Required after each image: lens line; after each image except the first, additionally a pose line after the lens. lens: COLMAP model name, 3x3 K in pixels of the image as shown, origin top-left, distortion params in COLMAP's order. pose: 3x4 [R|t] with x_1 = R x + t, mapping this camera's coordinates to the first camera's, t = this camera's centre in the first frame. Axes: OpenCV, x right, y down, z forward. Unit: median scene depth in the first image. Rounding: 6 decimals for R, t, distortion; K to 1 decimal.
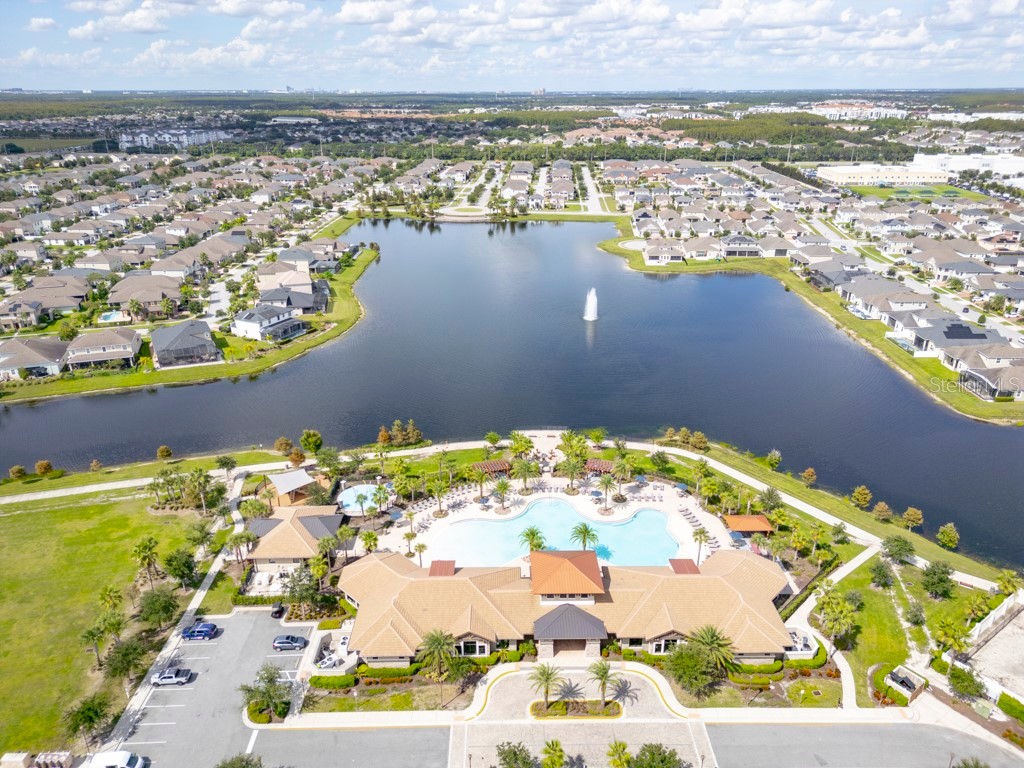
lens RADIAL K [[717.4, 0, 509.7], [0, 717.4, 385.7], [0, 0, 1]] dist [0.066379, -0.064363]
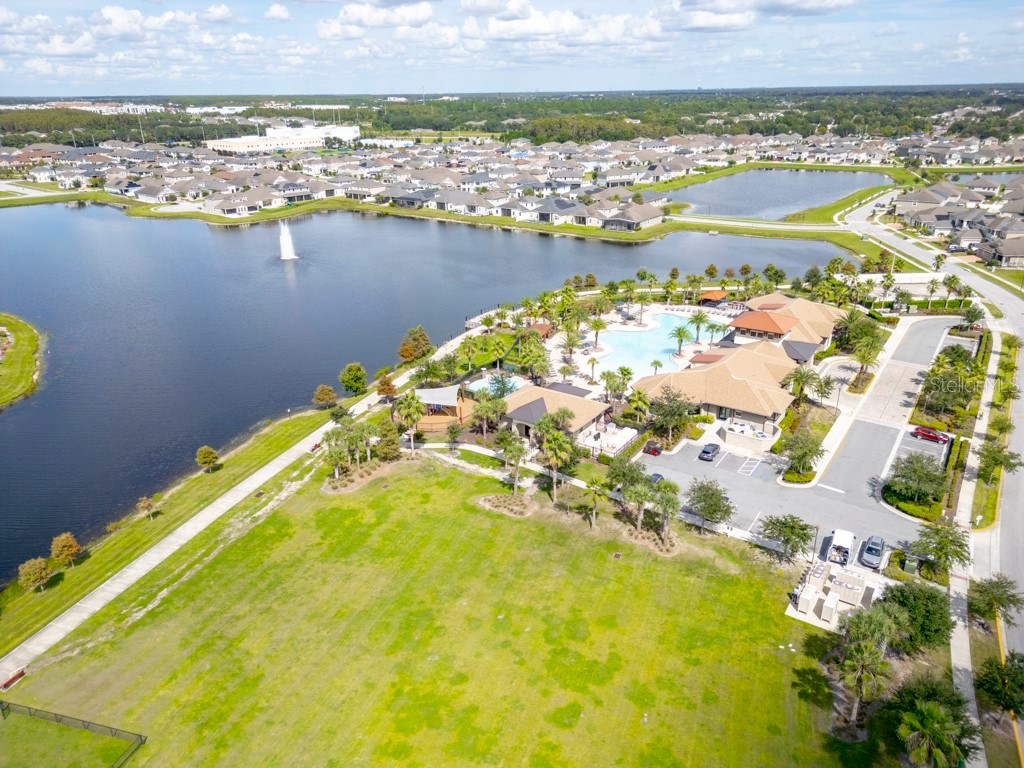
lens RADIAL K [[717.4, 0, 509.7], [0, 717.4, 385.7], [0, 0, 1]] dist [0.066379, -0.064363]
pose [[0.576825, -0.312467, 0.754744, -0.412473], [0.320172, 0.936502, 0.143019, 0.014655], [-0.751507, 0.159151, 0.640240, 0.196730]]
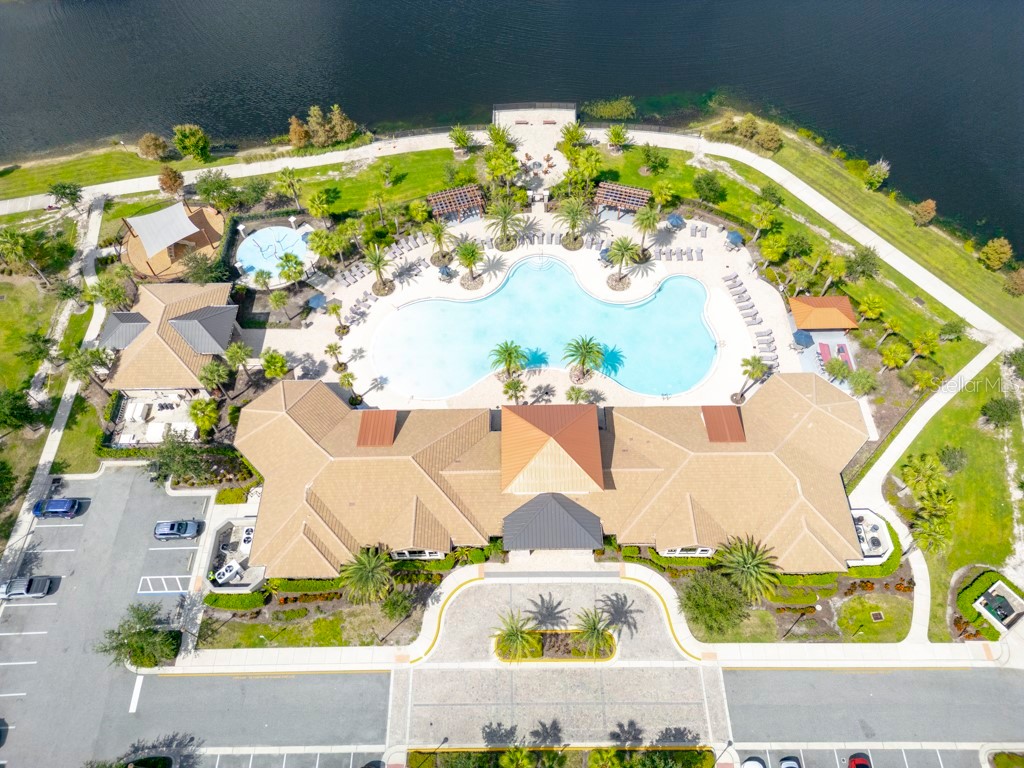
lens RADIAL K [[717.4, 0, 509.7], [0, 717.4, 385.7], [0, 0, 1]] dist [0.066379, -0.064363]
pose [[0.999898, -0.000893, -0.014280, 0.017148], [0.009021, 0.814031, 0.580752, -0.069030], [0.011106, -0.580821, 0.813955, 0.169095]]
